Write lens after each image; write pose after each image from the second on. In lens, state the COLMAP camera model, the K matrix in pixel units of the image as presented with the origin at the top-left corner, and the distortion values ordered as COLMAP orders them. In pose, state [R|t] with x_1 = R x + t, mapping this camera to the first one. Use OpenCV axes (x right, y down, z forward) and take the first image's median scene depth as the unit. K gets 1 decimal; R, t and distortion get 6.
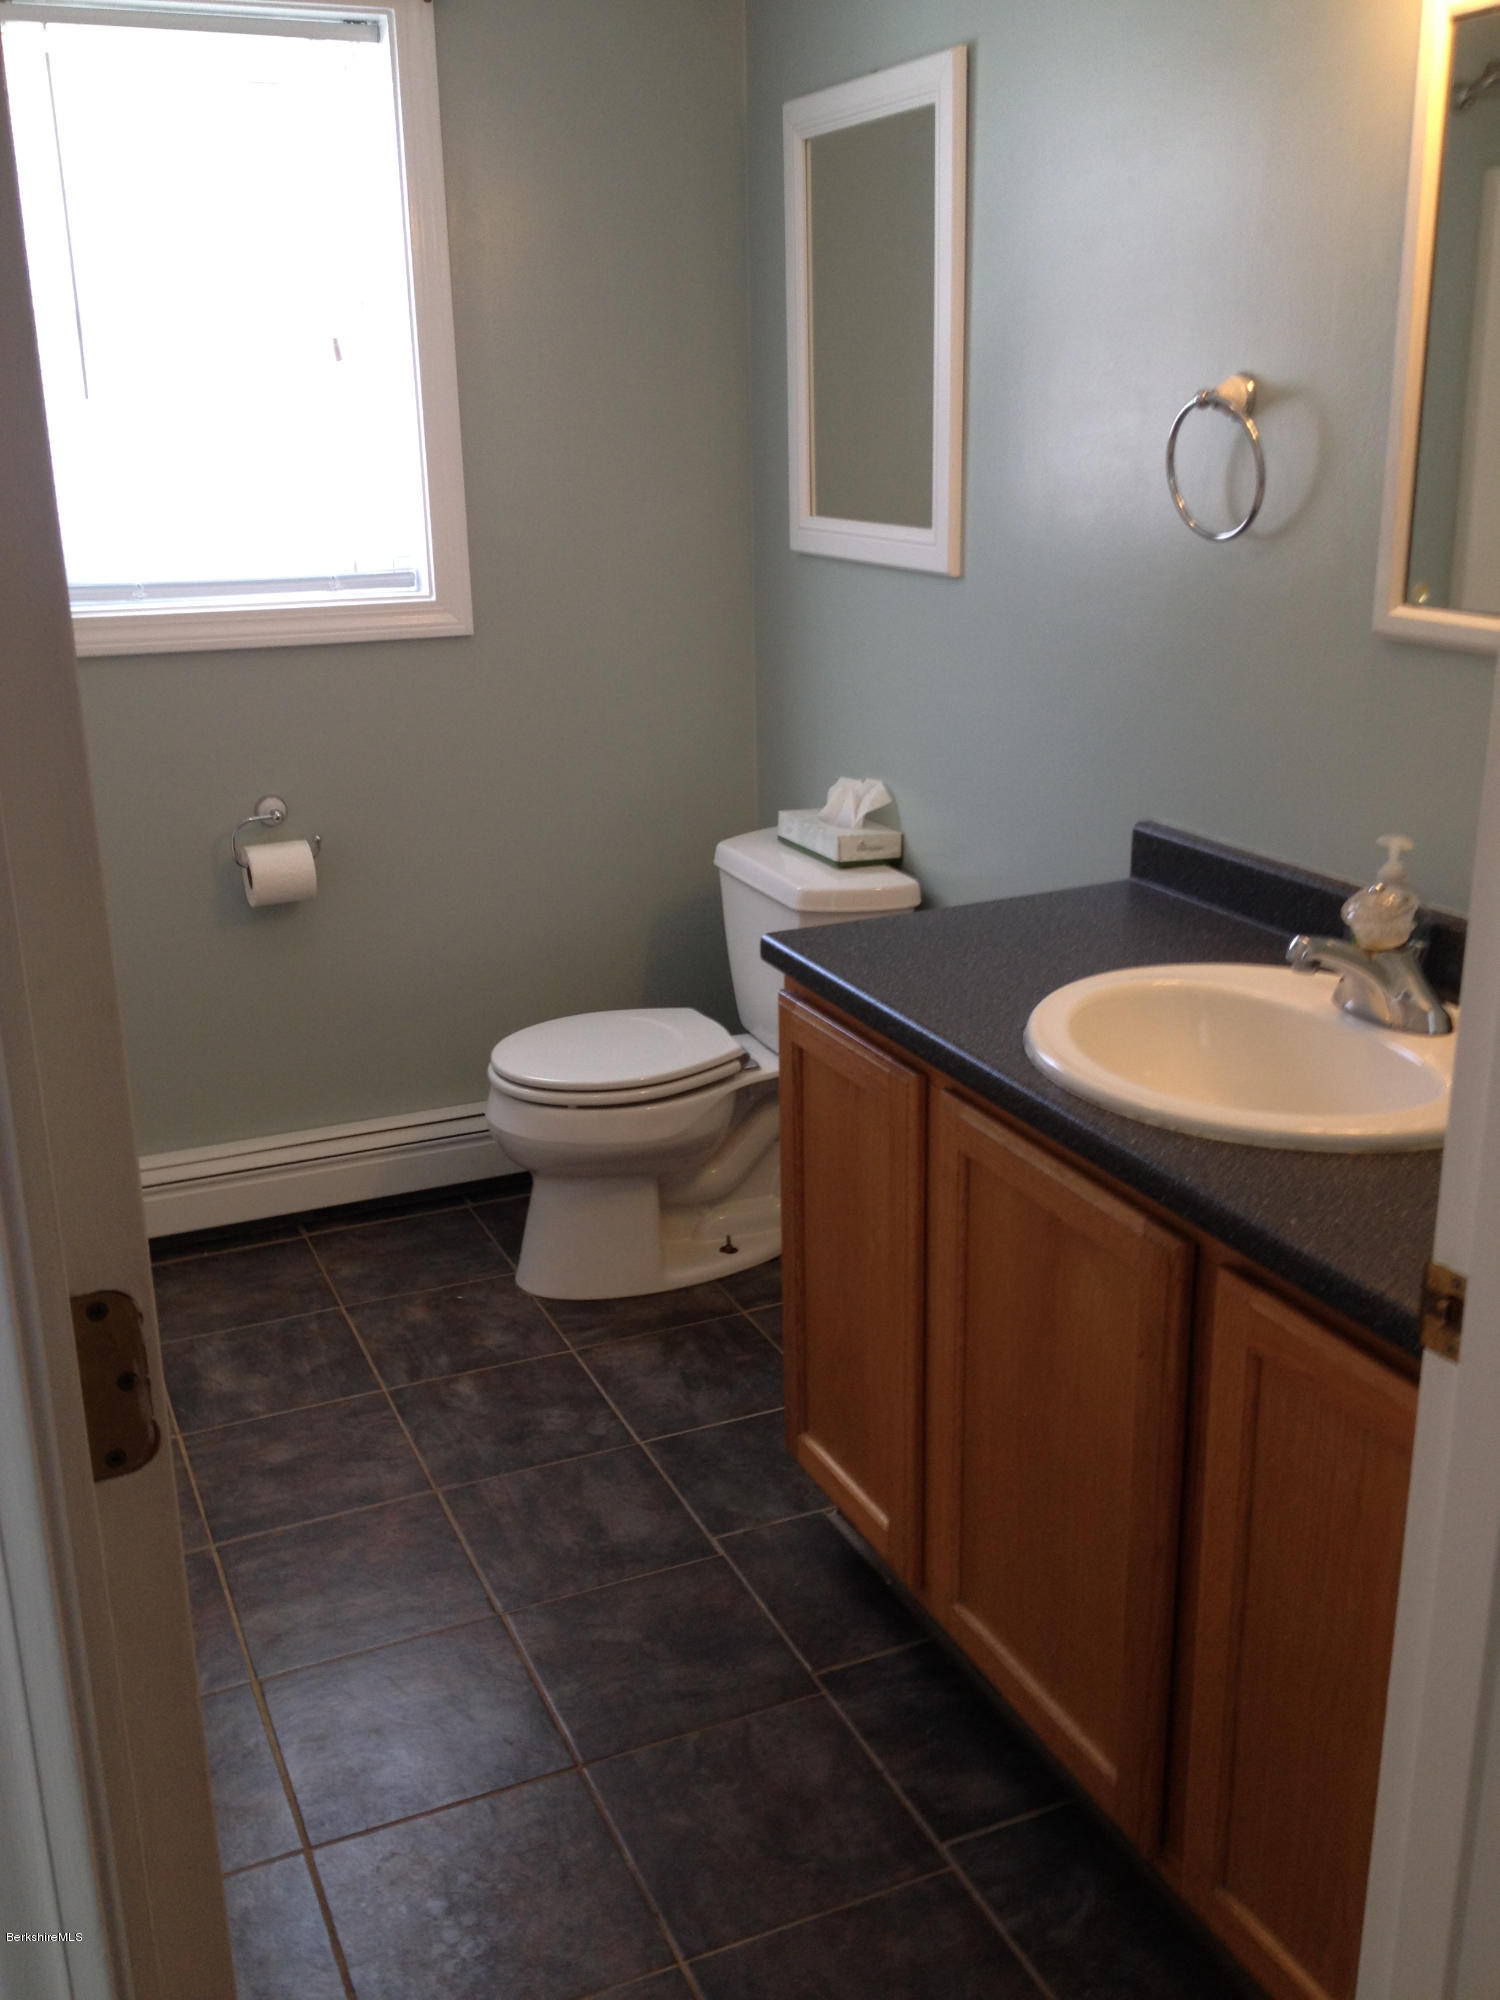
lens RADIAL K [[1870.0, 0, 744.2], [0, 1870.0, 1001.4], [0, 0, 1]] dist [0.138240, -0.309084]
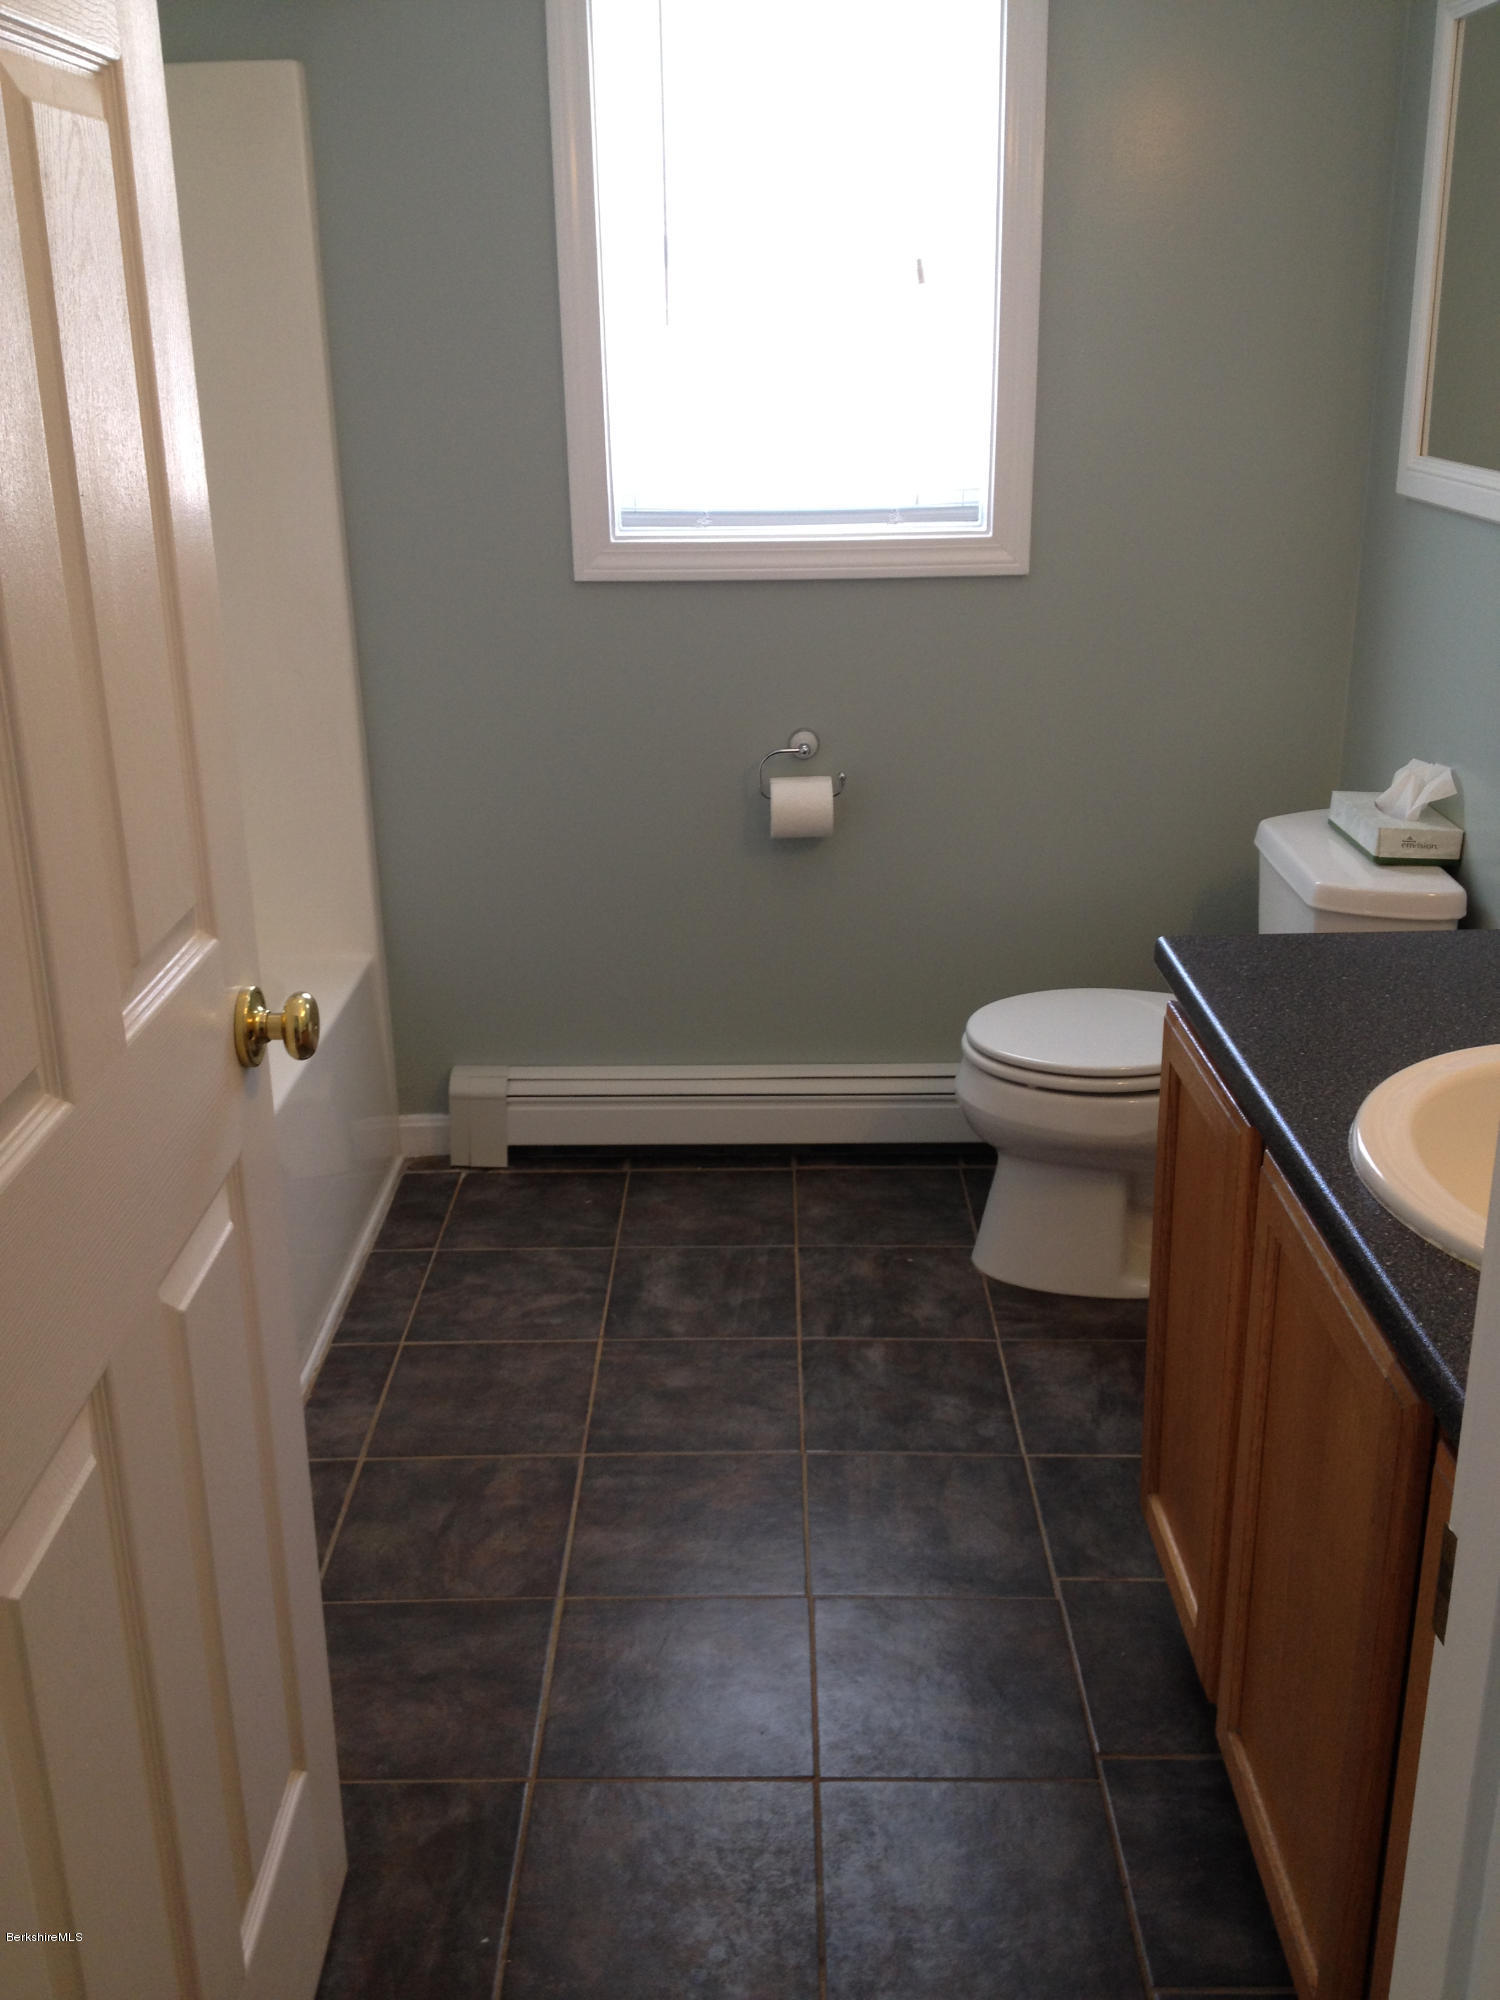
lens RADIAL K [[1870.0, 0, 744.2], [0, 1870.0, 1001.4], [0, 0, 1]] dist [0.138240, -0.309084]
pose [[0.909352, 0.141227, -0.391324, 0.138138], [-0.125765, 0.989928, 0.065011, -0.028898], [0.396564, -0.009903, 0.917954, 0.079333]]
